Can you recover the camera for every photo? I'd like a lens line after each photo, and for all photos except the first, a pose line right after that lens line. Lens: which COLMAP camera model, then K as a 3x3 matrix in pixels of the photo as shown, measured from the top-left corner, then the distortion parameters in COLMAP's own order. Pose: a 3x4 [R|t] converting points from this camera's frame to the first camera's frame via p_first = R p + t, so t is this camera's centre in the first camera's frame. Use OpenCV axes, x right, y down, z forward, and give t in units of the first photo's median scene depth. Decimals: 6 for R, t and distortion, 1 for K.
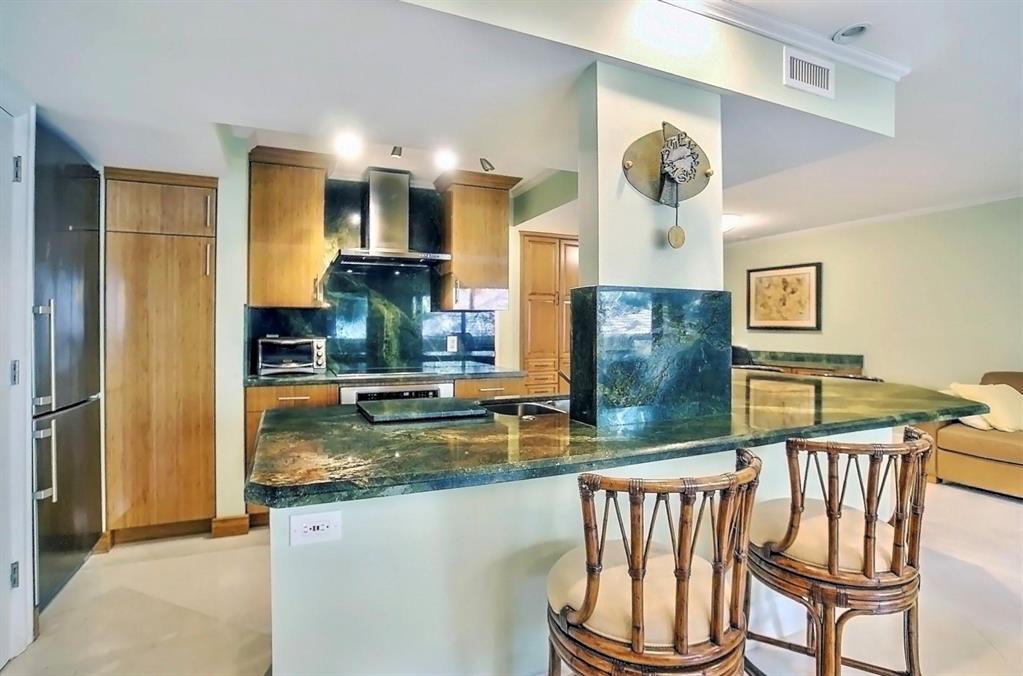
lens RADIAL K [[491.3, 0, 502.9], [0, 491.3, 331.4], [0, 0, 1]] dist [0.001443, 0.001495]
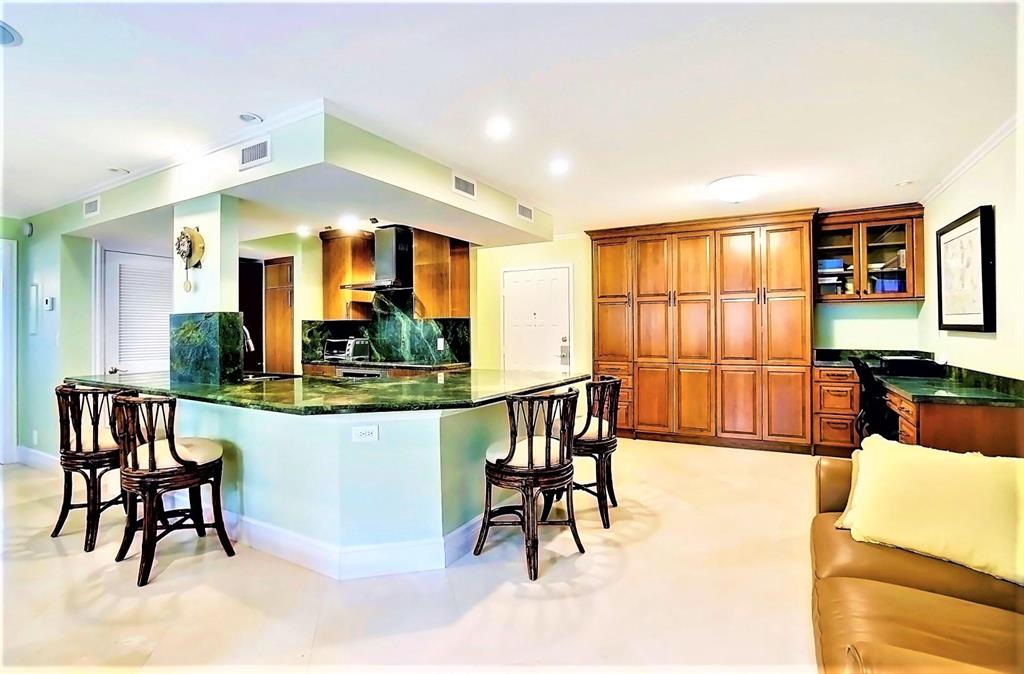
lens RADIAL K [[491.8, 0, 507.2], [0, 491.8, 330.7], [0, 0, 1]] dist [0.001443, 0.001495]
pose [[0.608634, -0.008451, -0.793406, 1.094326], [0.002065, 0.999957, -0.009067, 0.002309], [0.793448, 0.003880, 0.608625, 0.347199]]
